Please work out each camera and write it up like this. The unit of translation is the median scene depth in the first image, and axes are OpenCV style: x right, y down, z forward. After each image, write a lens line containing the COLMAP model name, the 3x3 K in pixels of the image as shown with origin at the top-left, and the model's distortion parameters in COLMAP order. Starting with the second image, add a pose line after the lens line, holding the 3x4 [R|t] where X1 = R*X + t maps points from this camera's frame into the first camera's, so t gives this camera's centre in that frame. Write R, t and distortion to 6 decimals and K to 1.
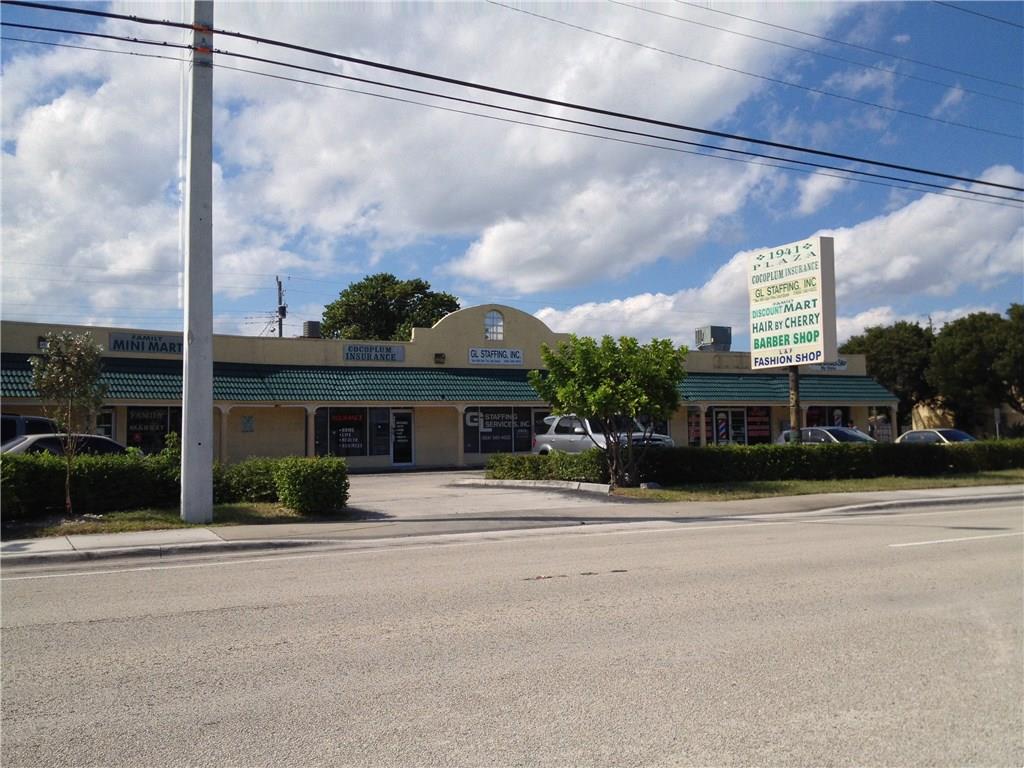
lens RADIAL K [[954.6, 0, 515.3], [0, 954.6, 383.6], [0, 0, 1]] dist [0.162259, -0.363387]
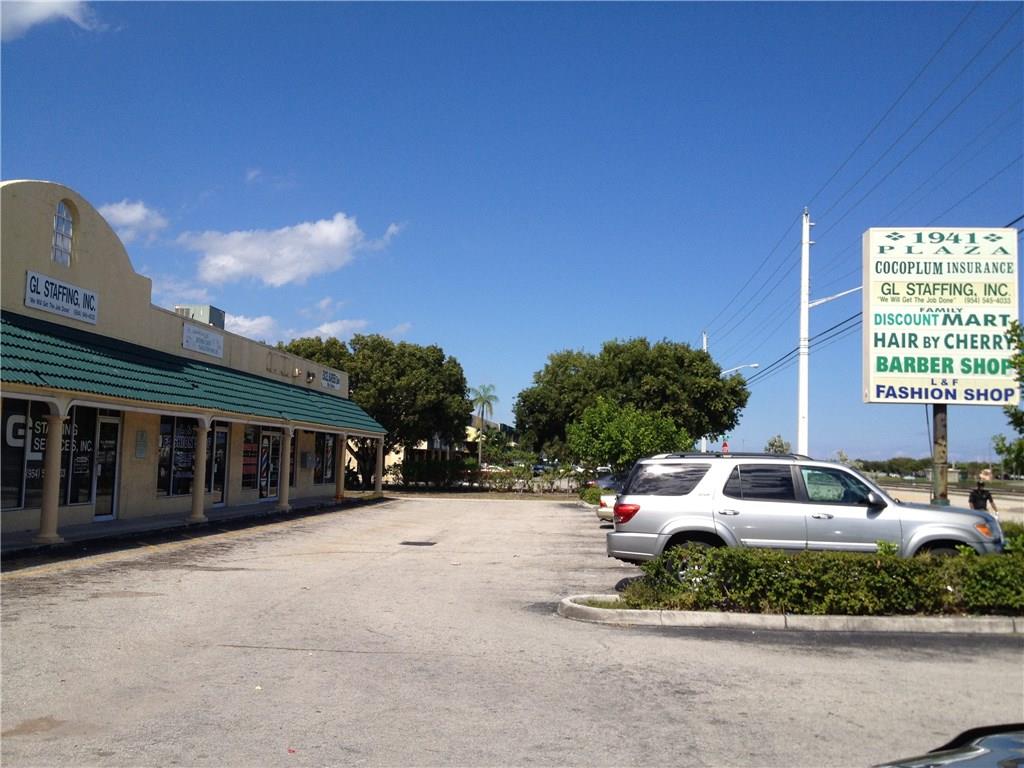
lens RADIAL K [[954.6, 0, 515.3], [0, 954.6, 383.6], [0, 0, 1]] dist [0.162259, -0.363387]
pose [[0.553980, 0.101606, 0.826306, -0.446989], [-0.086923, 0.994159, -0.063970, 0.037129], [-0.827980, -0.036387, 0.559577, 0.859664]]
